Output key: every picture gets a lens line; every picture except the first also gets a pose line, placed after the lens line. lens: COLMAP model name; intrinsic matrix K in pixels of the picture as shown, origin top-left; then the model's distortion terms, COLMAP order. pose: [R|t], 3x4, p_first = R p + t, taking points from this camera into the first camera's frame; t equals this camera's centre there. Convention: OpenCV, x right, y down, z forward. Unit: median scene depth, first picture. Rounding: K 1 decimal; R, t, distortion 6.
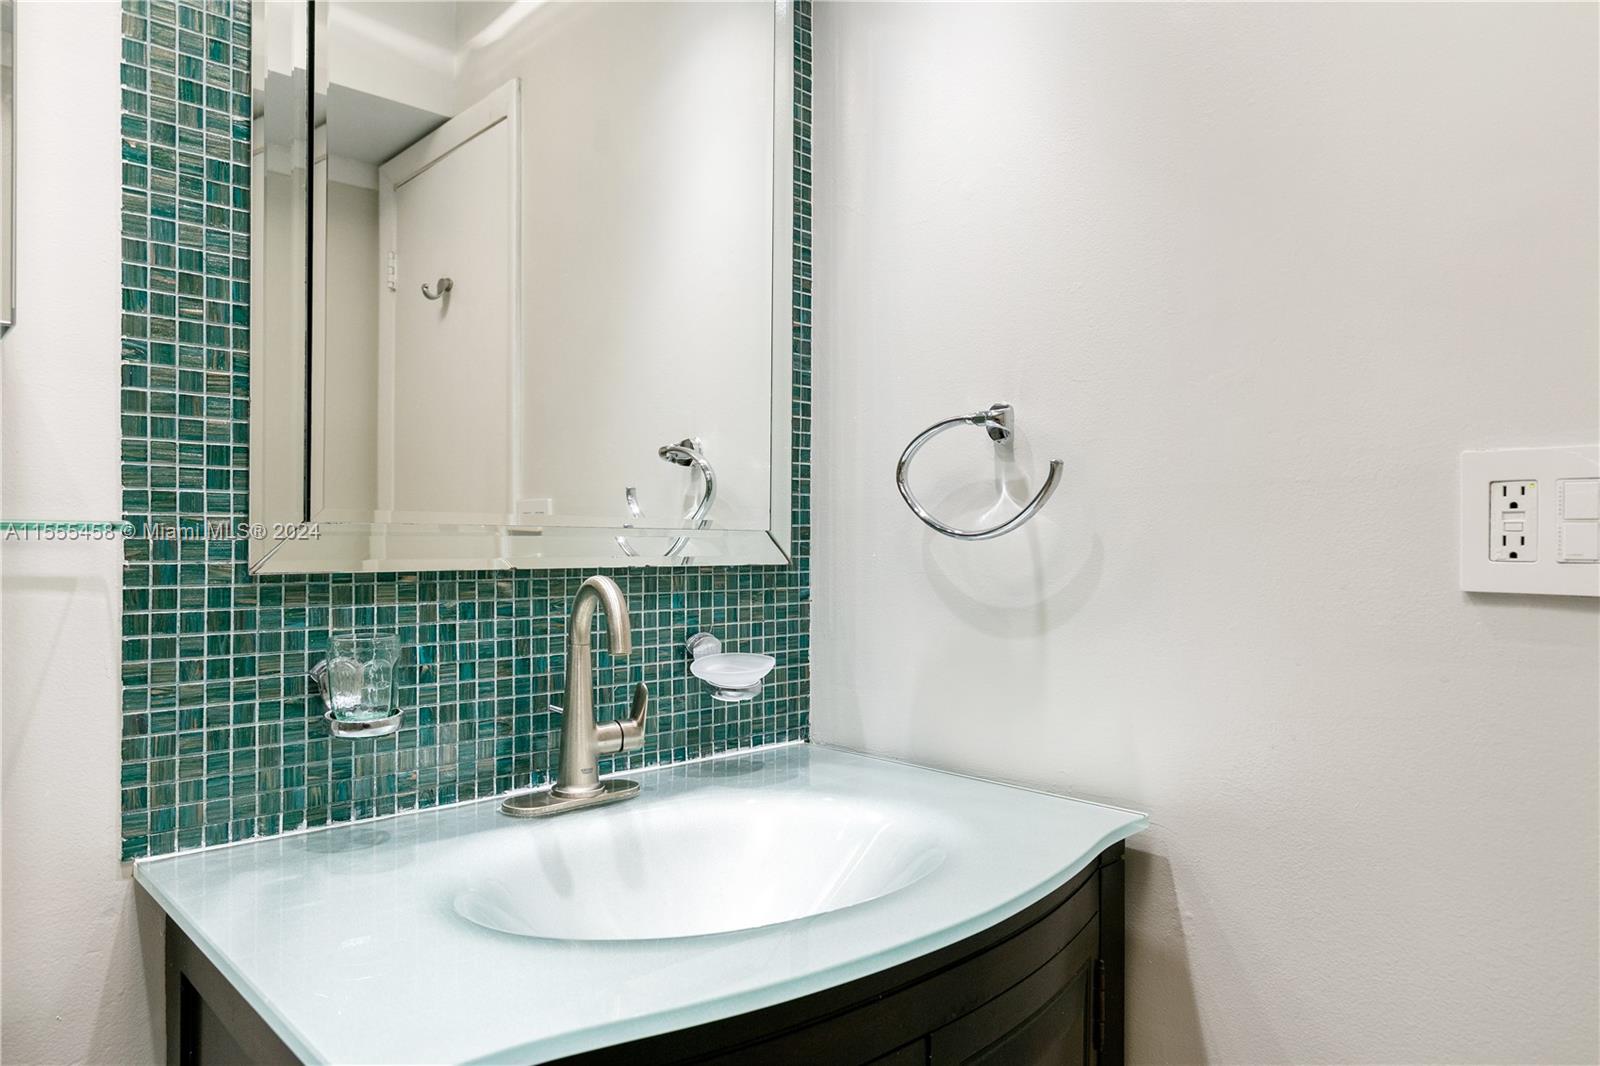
lens RADIAL K [[1023.4, 0, 795.5], [0, 1023.4, 540.0], [0, 0, 1]] dist [0.003533, 0.000285]
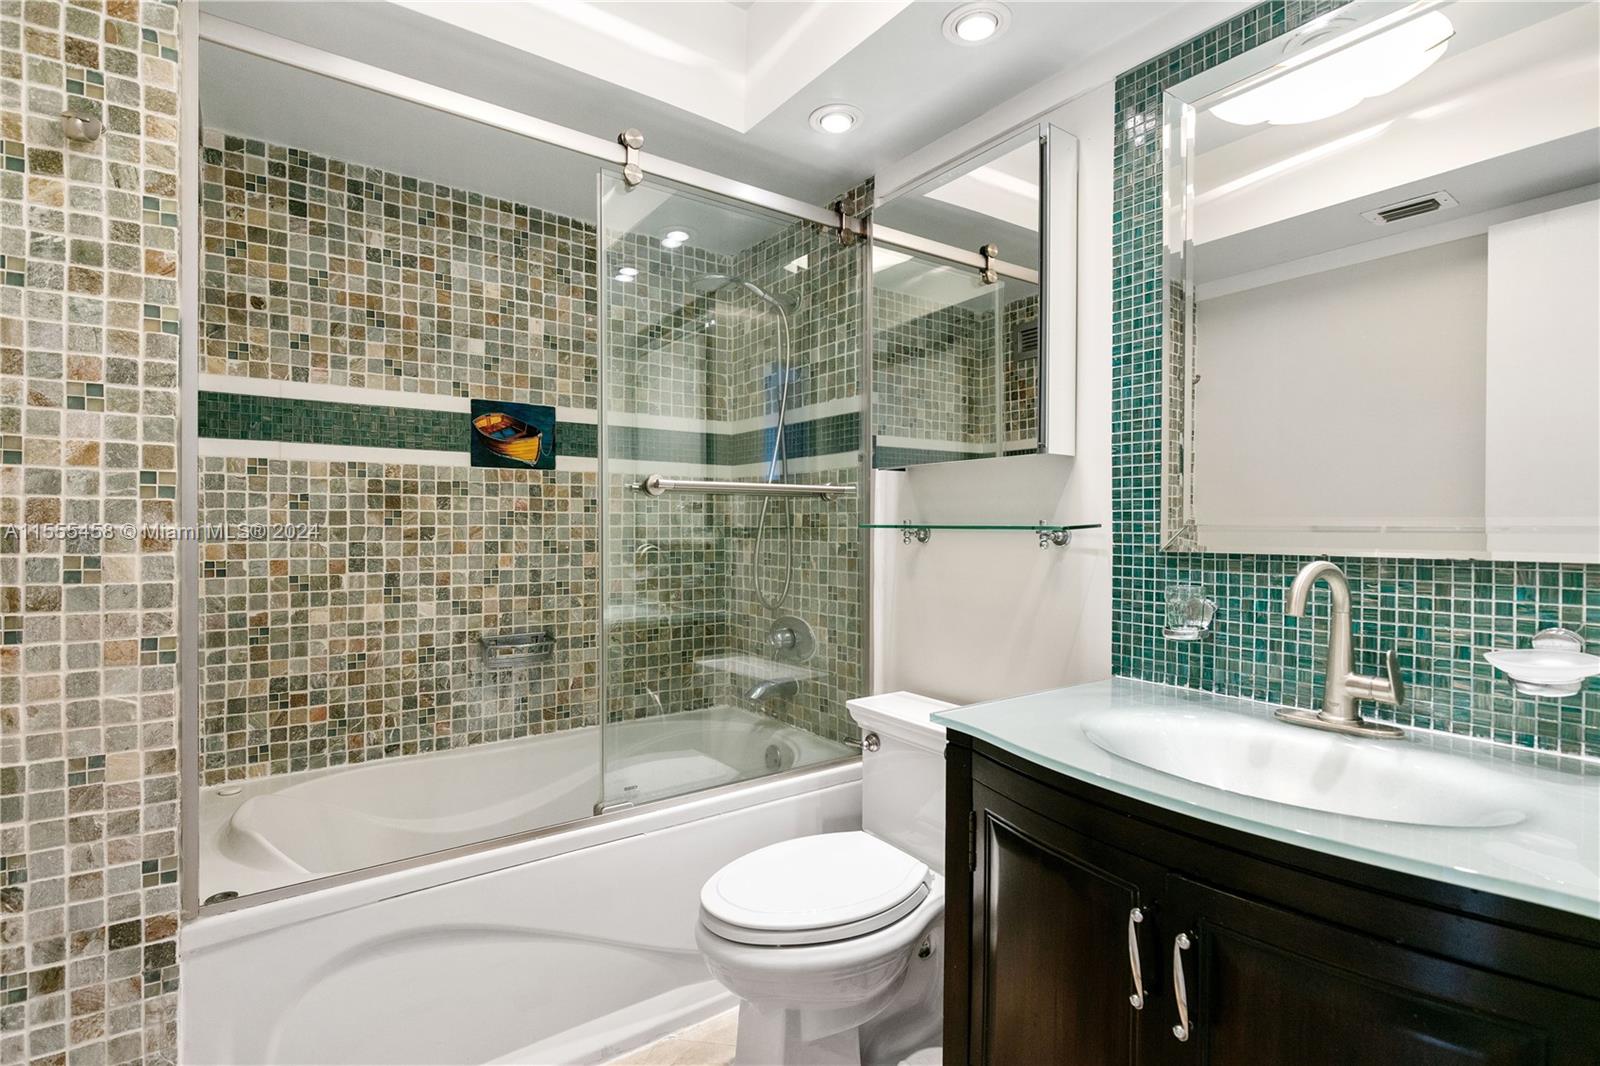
lens RADIAL K [[764.0, 0, 800.0], [0, 764.0, 533.0], [0, 0, 1]] dist [-0.001756, -0.000675]
pose [[-0.126340, 0.005745, -0.991970, 1.054403], [-0.001430, 0.999981, 0.005973, -0.010193], [0.991986, 0.002173, -0.126330, 0.495237]]
